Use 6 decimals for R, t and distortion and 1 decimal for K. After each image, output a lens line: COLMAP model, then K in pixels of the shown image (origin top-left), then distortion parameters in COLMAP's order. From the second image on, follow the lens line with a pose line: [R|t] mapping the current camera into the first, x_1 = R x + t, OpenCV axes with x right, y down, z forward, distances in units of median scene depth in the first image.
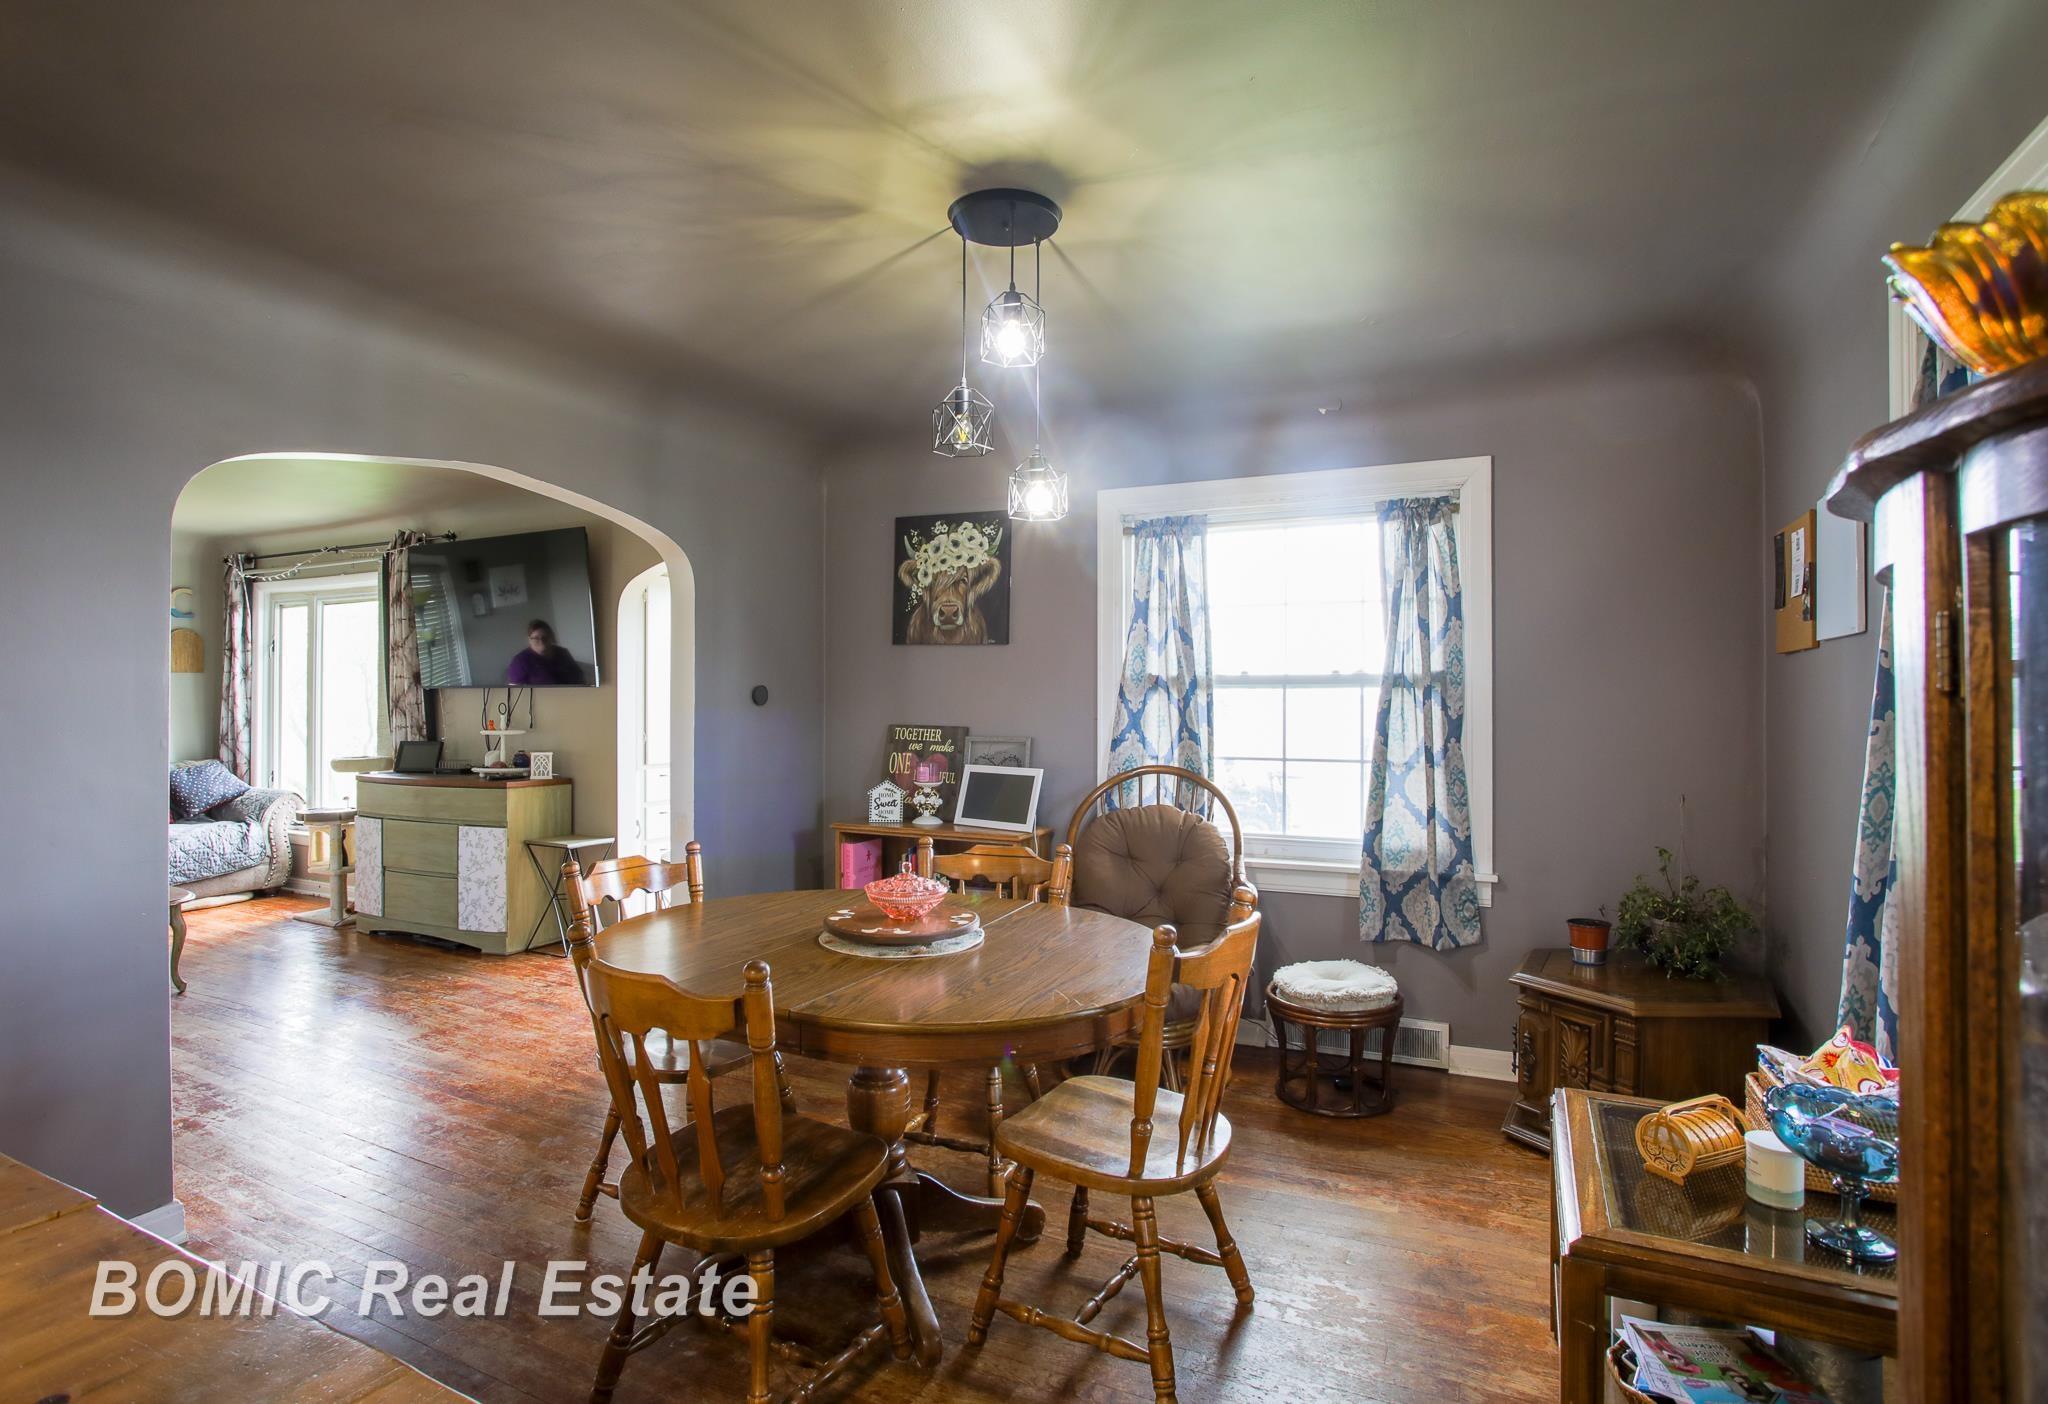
lens RADIAL K [[1158.4, 0, 1020.6], [0, 1158.4, 698.5], [0, 0, 1]] dist [0.000913, 0.002805]
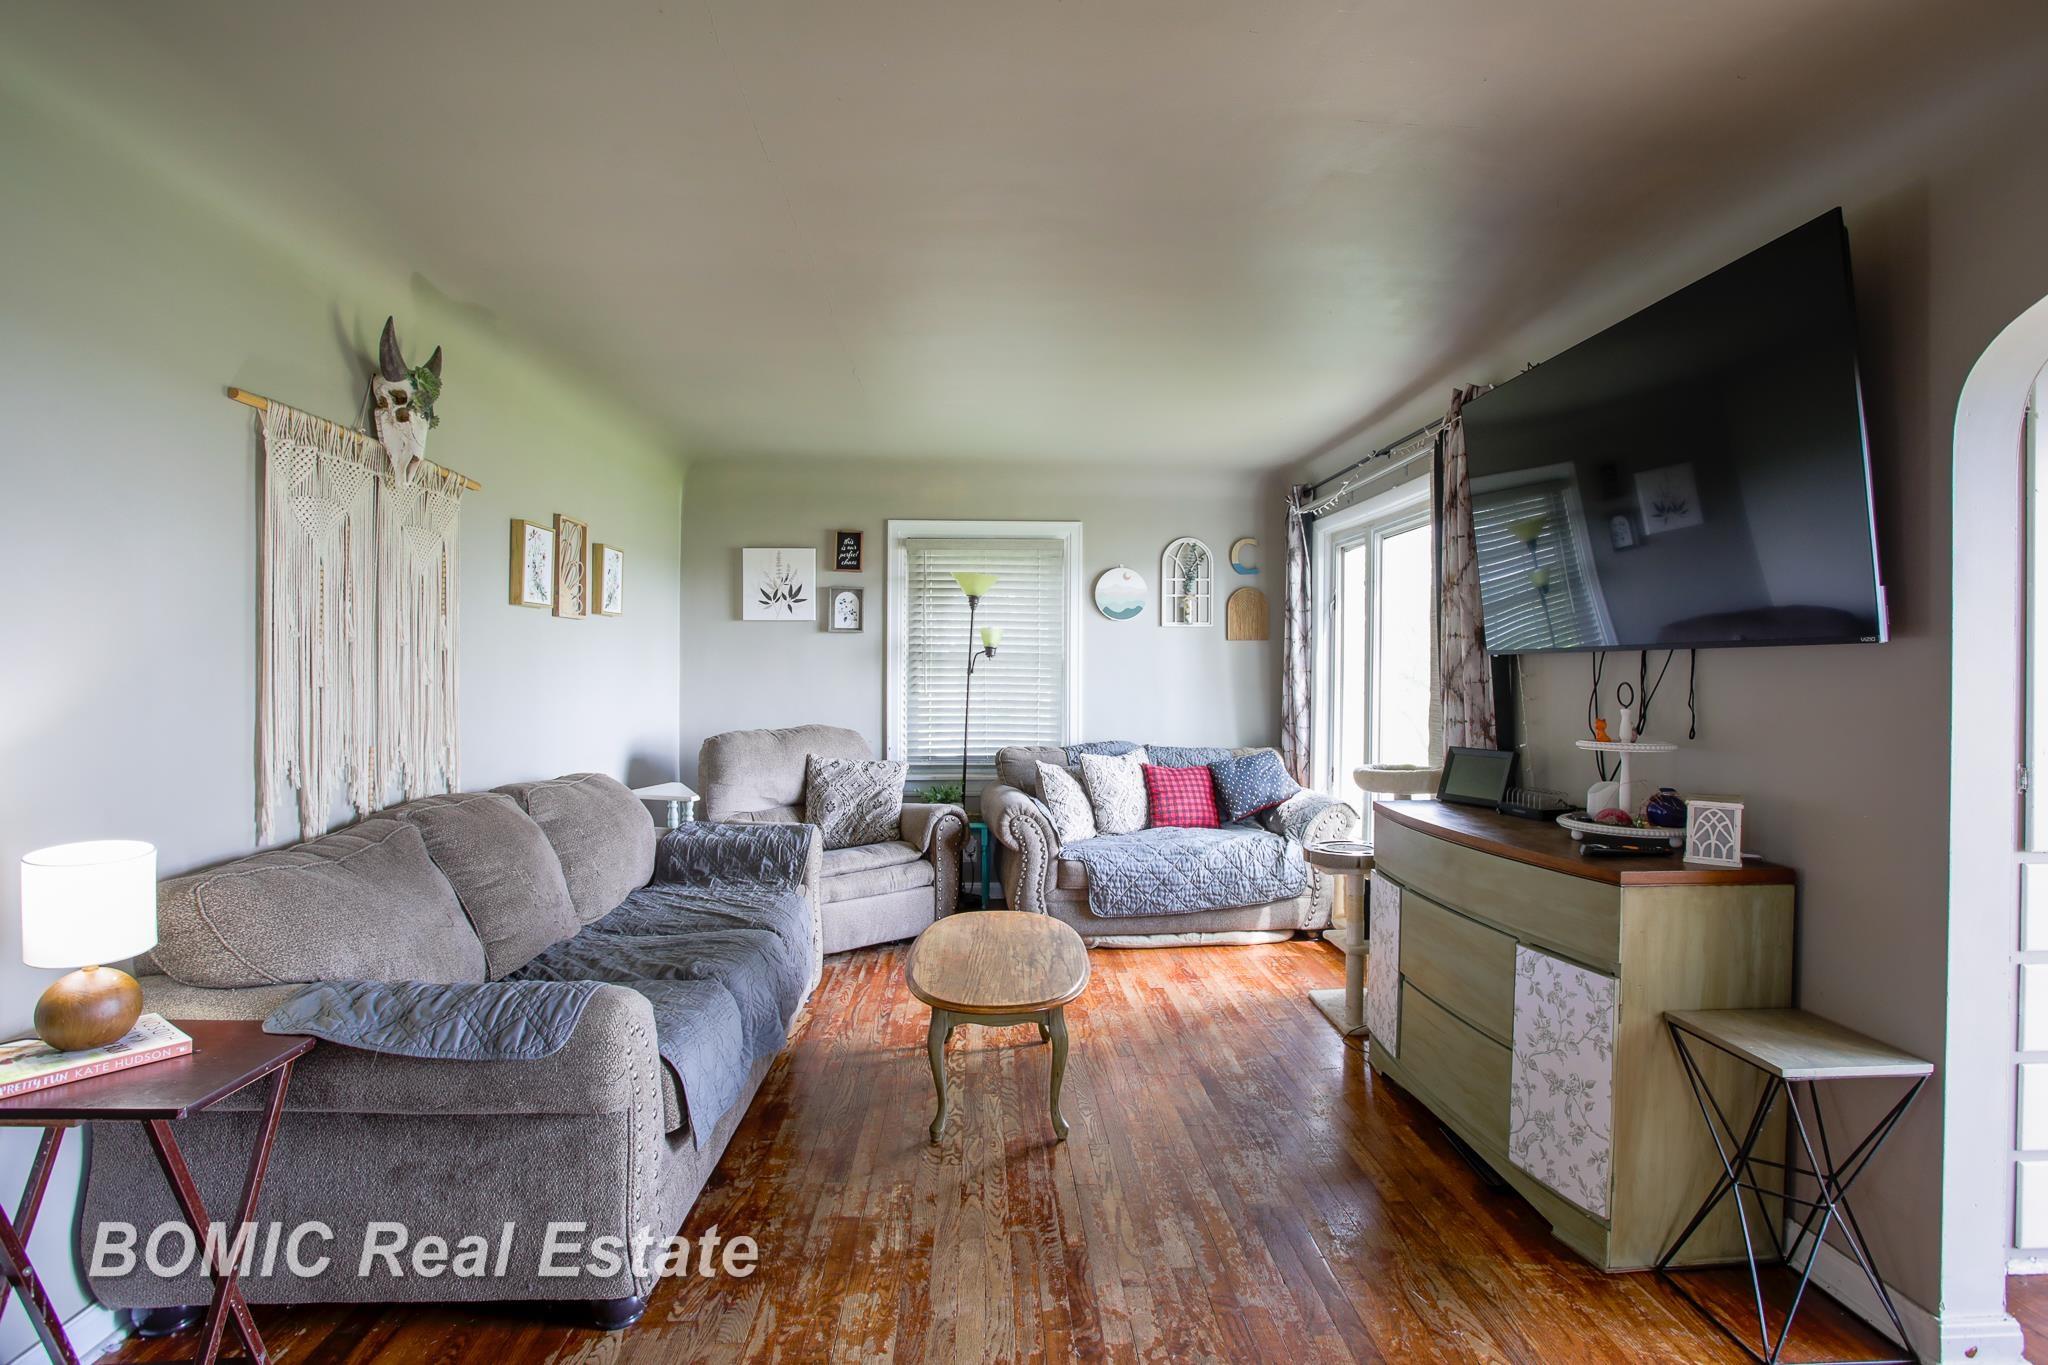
lens RADIAL K [[991.4, 0, 1027.2], [0, 991.4, 681.1], [0, 0, 1]] dist [-0.042685, 0.002294]
pose [[0.522156, 0.011874, -0.852767, -0.224177], [-0.006875, 0.999929, 0.009713, 0.000914], [0.852822, 0.000791, 0.522201, 0.555238]]
